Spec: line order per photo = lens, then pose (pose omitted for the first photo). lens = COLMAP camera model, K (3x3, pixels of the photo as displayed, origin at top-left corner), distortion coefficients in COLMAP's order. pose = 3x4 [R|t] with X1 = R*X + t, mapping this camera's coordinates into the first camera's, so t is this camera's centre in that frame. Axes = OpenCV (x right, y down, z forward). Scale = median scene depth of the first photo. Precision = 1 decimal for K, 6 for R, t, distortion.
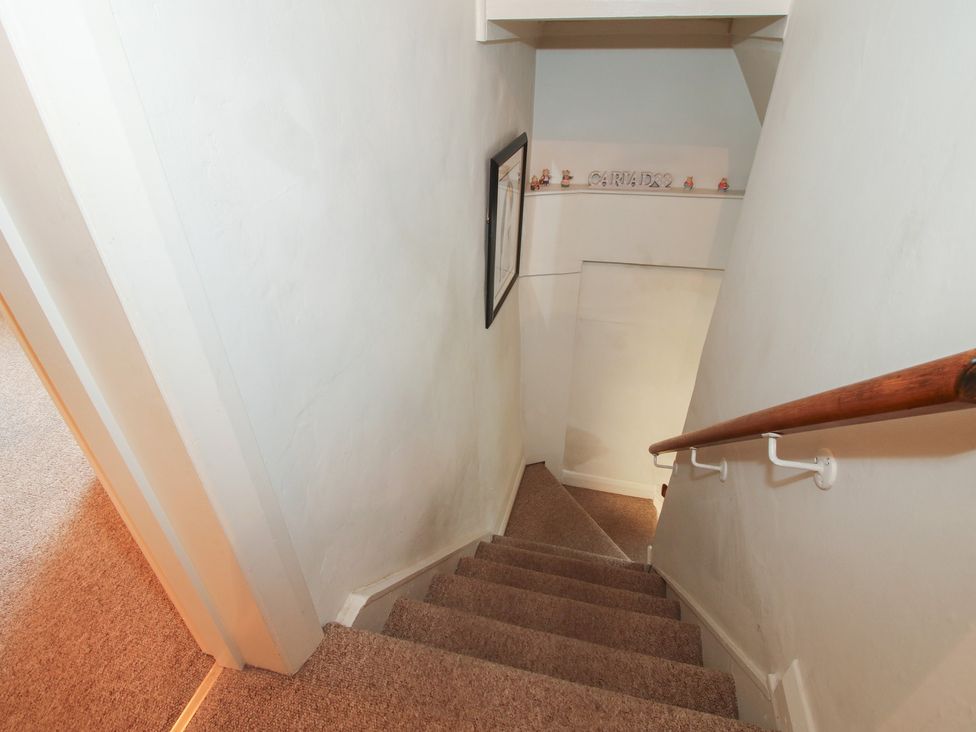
lens RADIAL K [[507.0, 0, 477.9], [0, 507.0, 360.4], [0, 0, 1]] dist [0.001046, -0.014491]
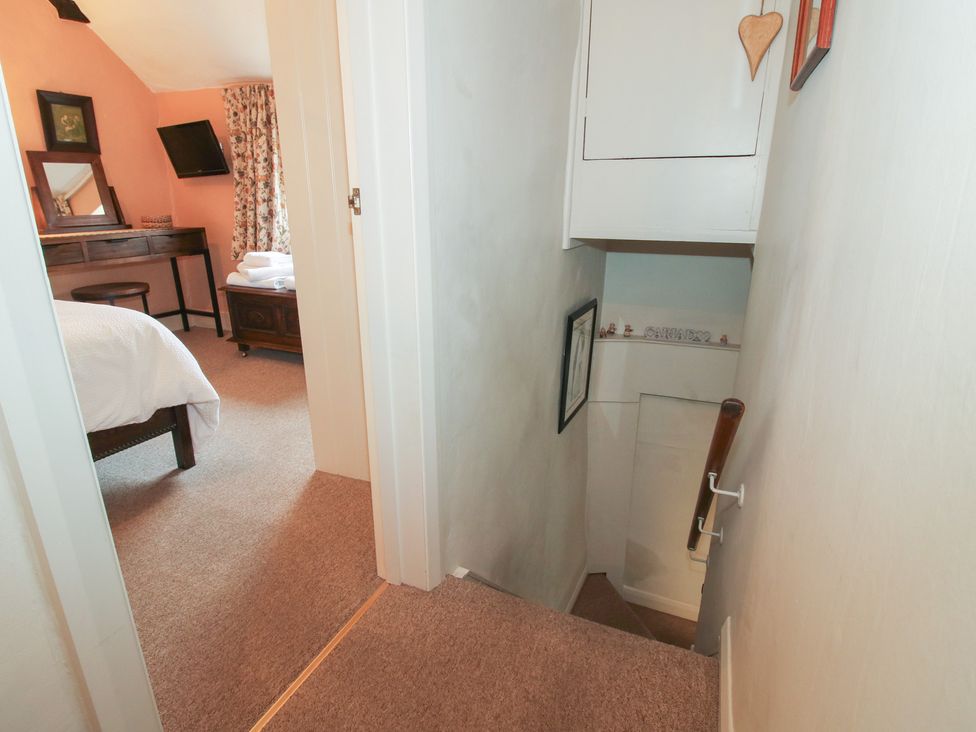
lens RADIAL K [[518.9, 0, 477.6], [0, 518.9, 358.3], [0, 0, 1]] dist [0.002775, -0.016345]
pose [[0.984279, 0.065919, -0.163857, 0.016721], [-0.107945, 0.958824, -0.262688, 0.120779], [0.139794, 0.276246, 0.950866, -0.360232]]
